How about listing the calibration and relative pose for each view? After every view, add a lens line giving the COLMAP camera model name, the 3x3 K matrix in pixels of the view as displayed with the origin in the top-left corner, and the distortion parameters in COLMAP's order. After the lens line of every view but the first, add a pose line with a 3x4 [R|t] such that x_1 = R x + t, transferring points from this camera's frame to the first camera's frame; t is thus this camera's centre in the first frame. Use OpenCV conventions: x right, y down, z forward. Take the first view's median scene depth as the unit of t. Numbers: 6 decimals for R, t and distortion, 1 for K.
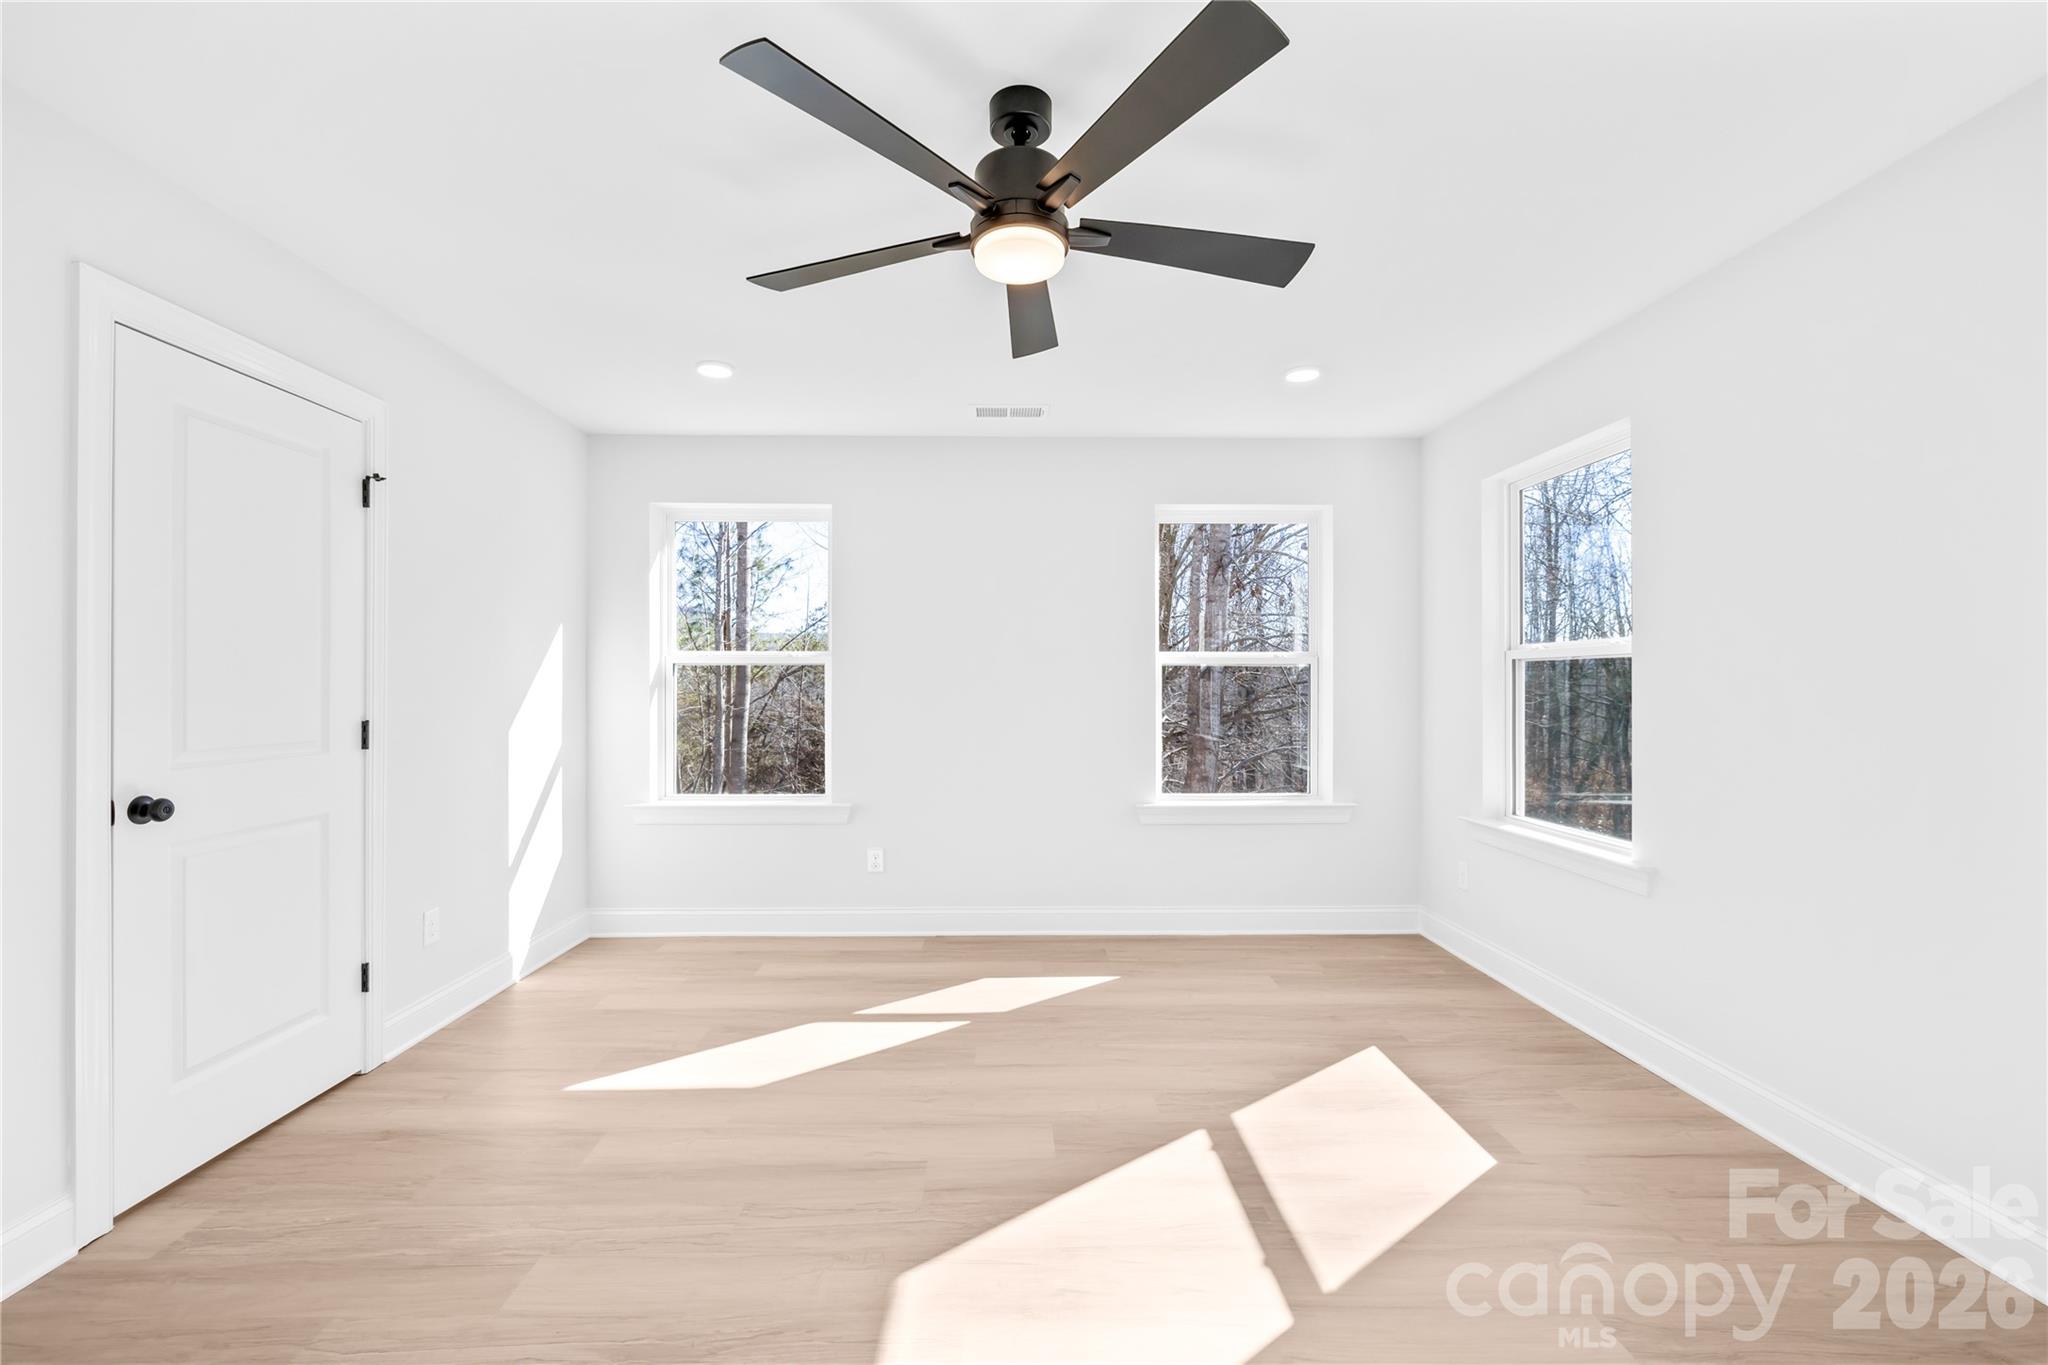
lens RADIAL K [[866.0, 0, 1019.0], [0, 866.0, 694.4], [0, 0, 1]] dist [0.005250, 0.000554]
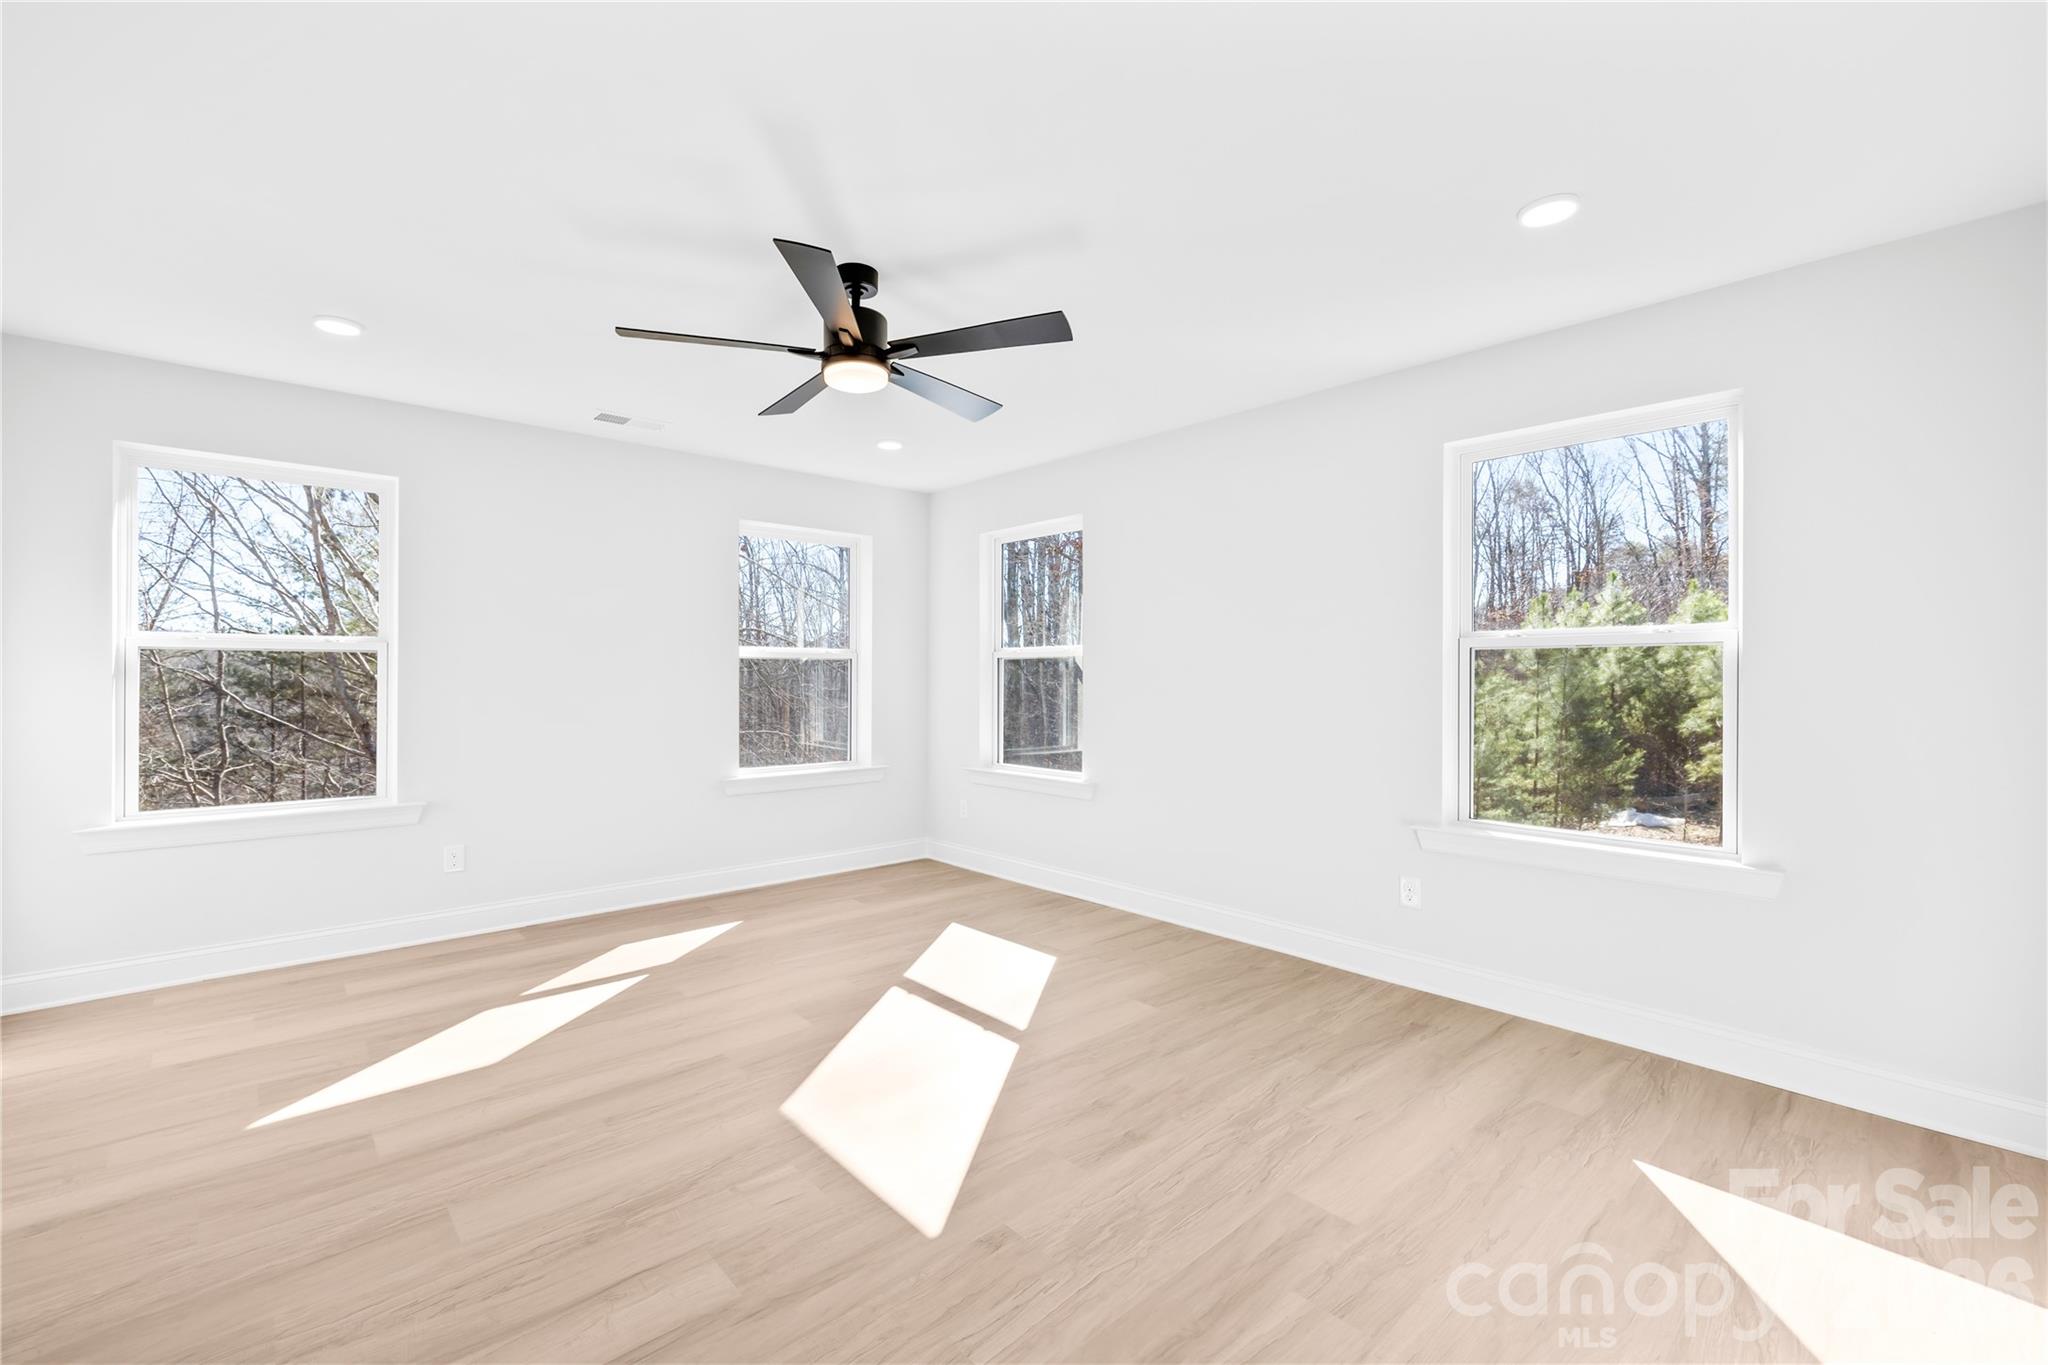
lens RADIAL K [[866.0, 0, 1003.2], [0, 866.0, 688.0], [0, 0, 1]] dist [0.005250, 0.000554]
pose [[0.762508, -0.007223, 0.646938, -0.412982], [0.005540, 0.999974, 0.004635, 0.004927], [-0.646955, 0.000050, 0.762528, -0.145154]]
